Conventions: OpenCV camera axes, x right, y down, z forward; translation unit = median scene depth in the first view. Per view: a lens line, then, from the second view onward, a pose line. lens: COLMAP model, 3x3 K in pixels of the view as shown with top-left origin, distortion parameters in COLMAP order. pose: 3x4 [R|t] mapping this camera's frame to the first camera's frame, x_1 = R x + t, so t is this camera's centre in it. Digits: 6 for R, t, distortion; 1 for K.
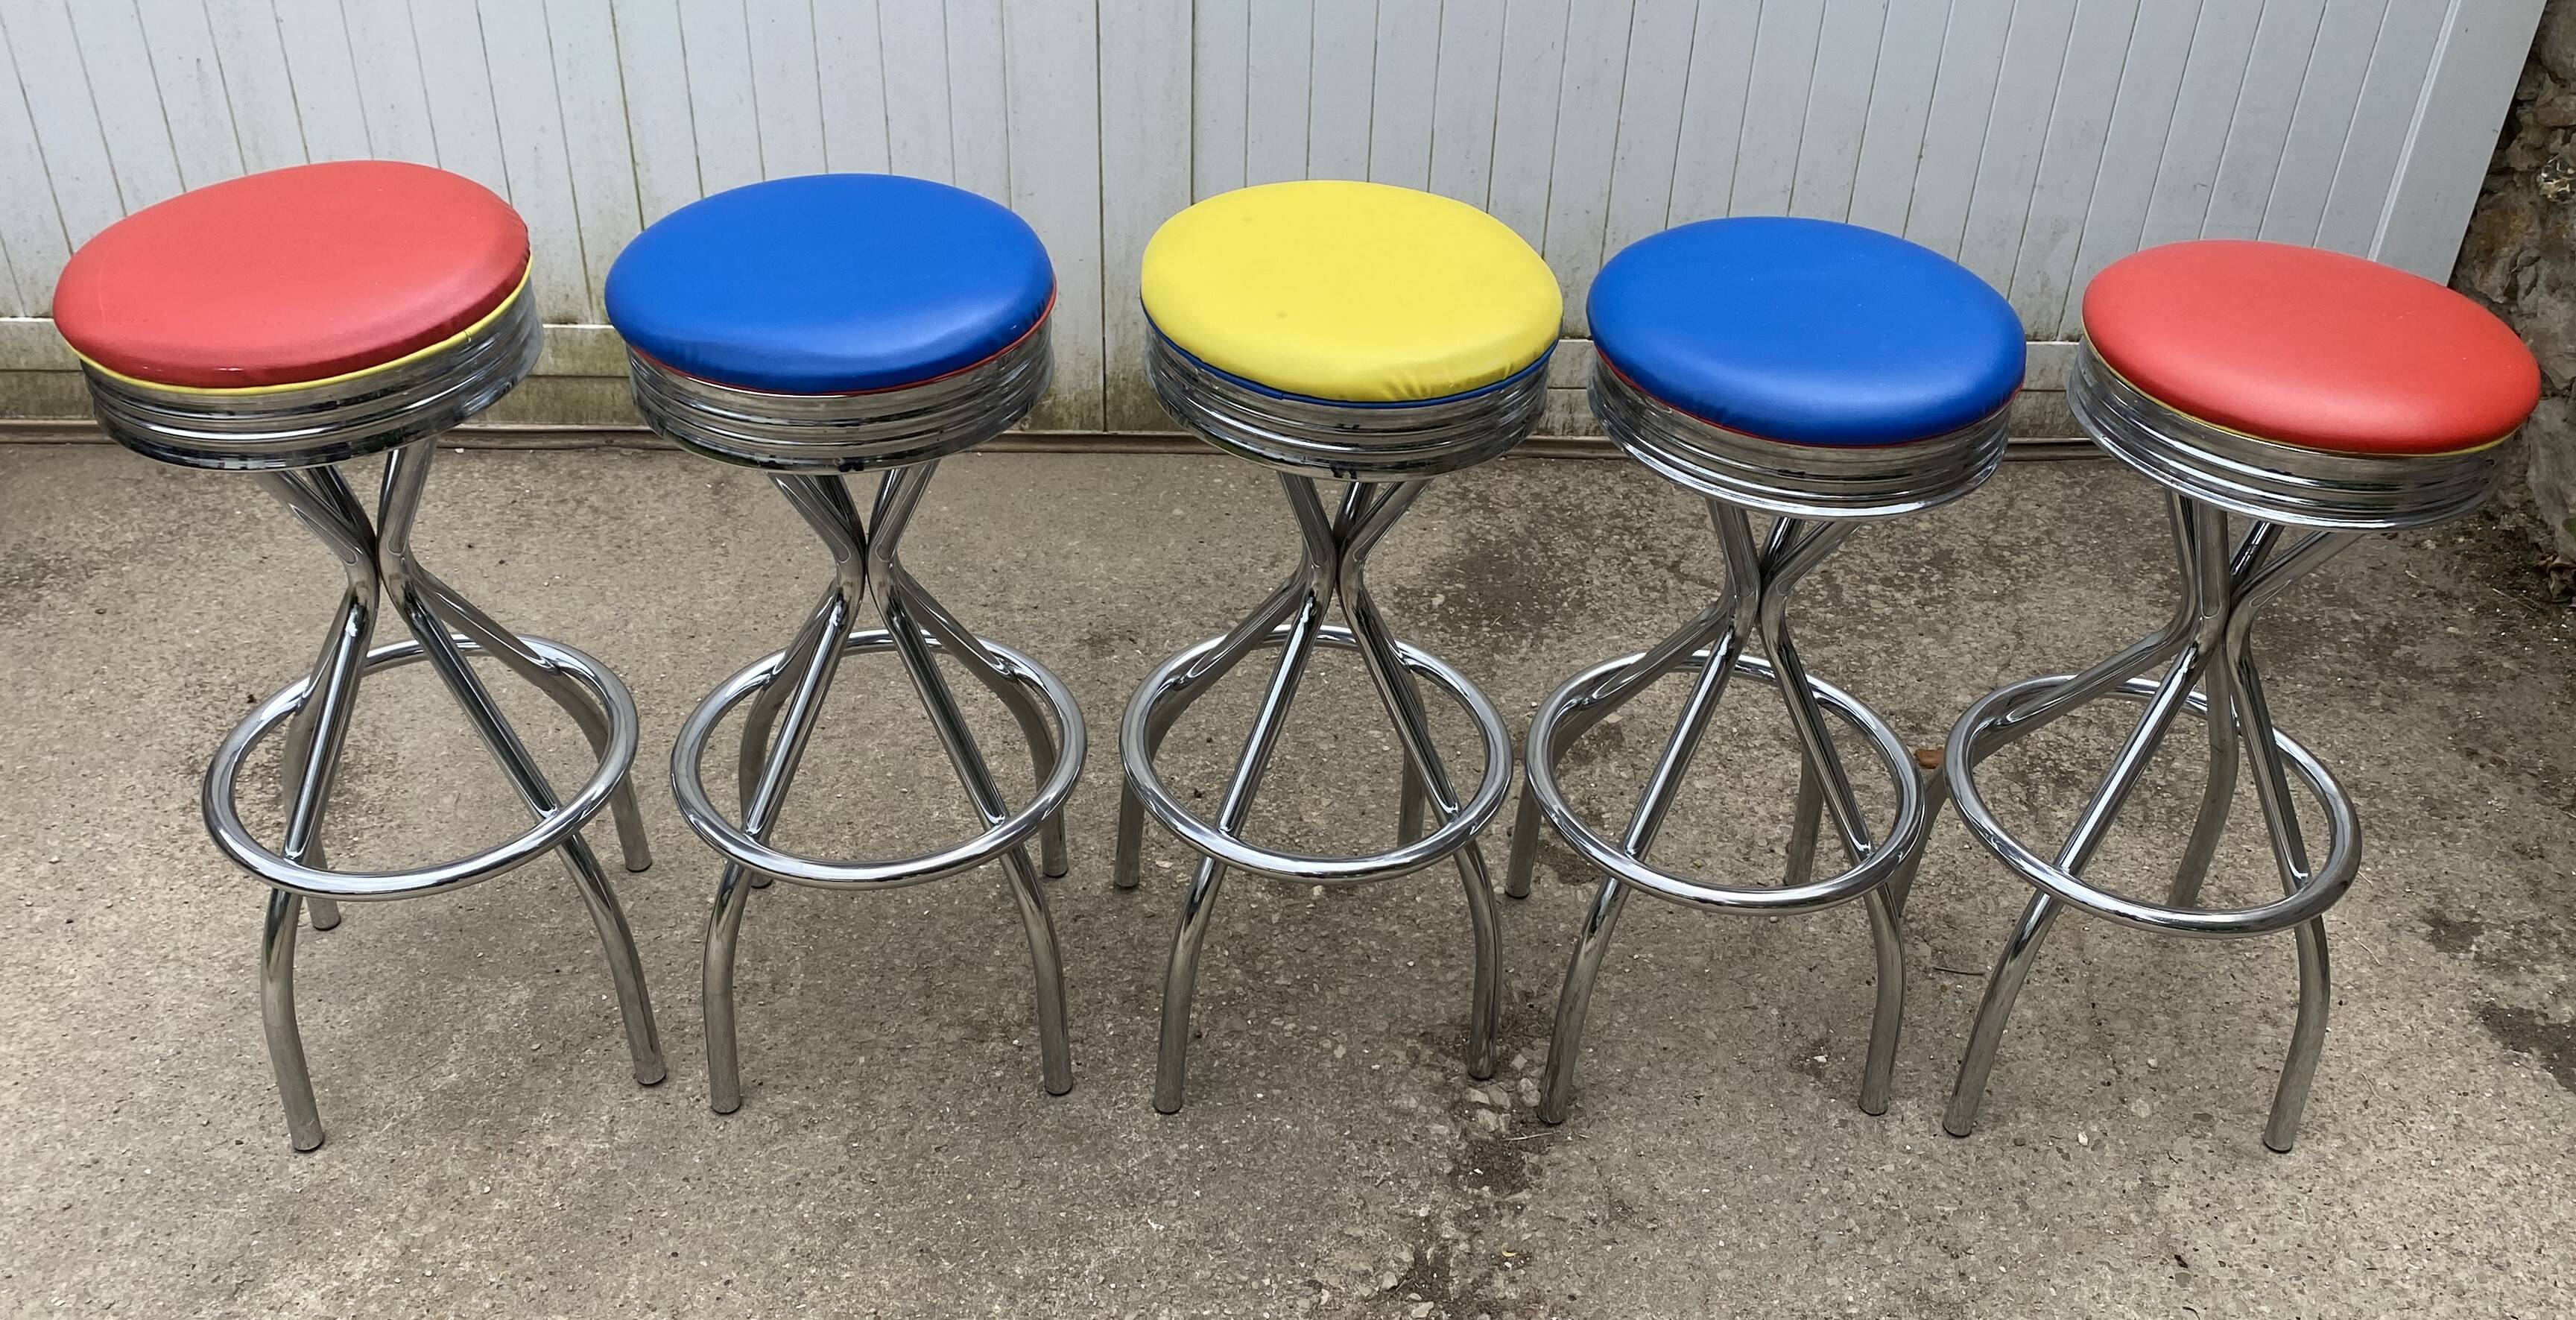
lens RADIAL K [[2241.0, 0, 1337.0], [0, 2241.0, 598.4], [0, 0, 1]] dist [0.060814, -0.075385]
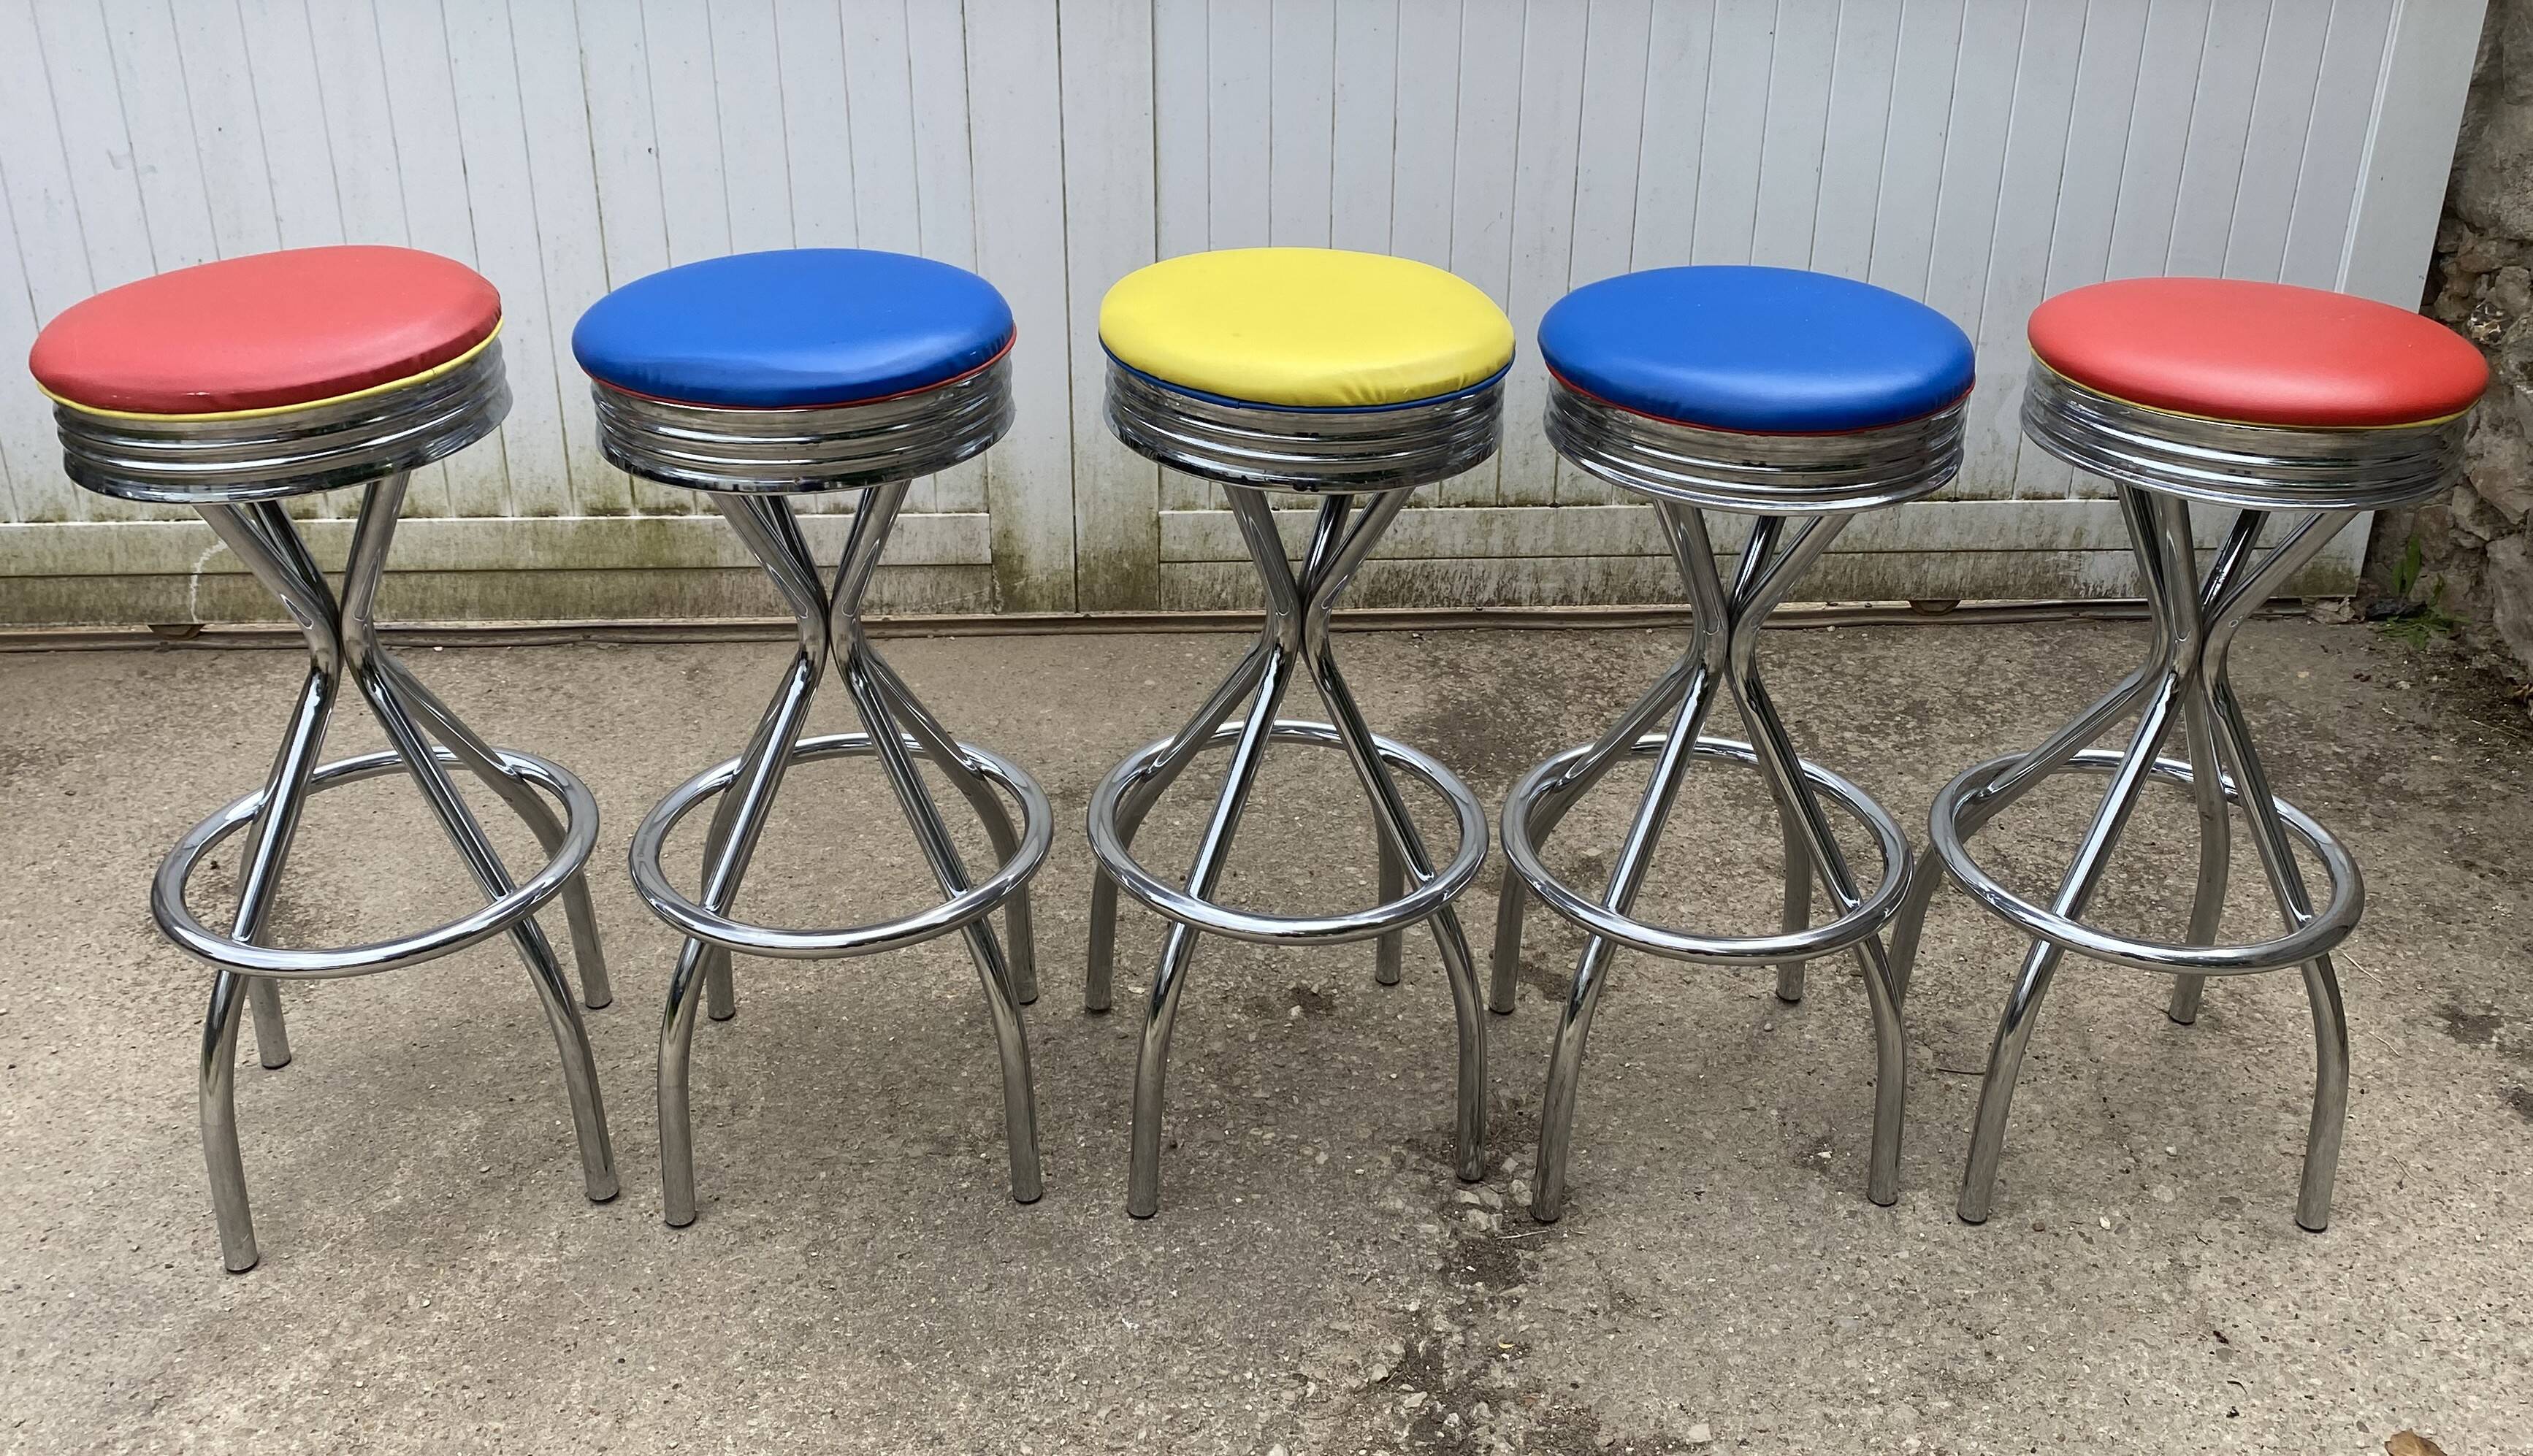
lens RADIAL K [[2211.3, 0, 1304.3], [0, 2211.3, 601.5], [0, 0, 1]] dist [0.033335, -0.014725]
pose [[0.999542, -0.029856, -0.004982, 0.005461], [0.028552, 0.984629, -0.172309, 0.127156], [0.010050, 0.172088, 0.985030, 0.027907]]
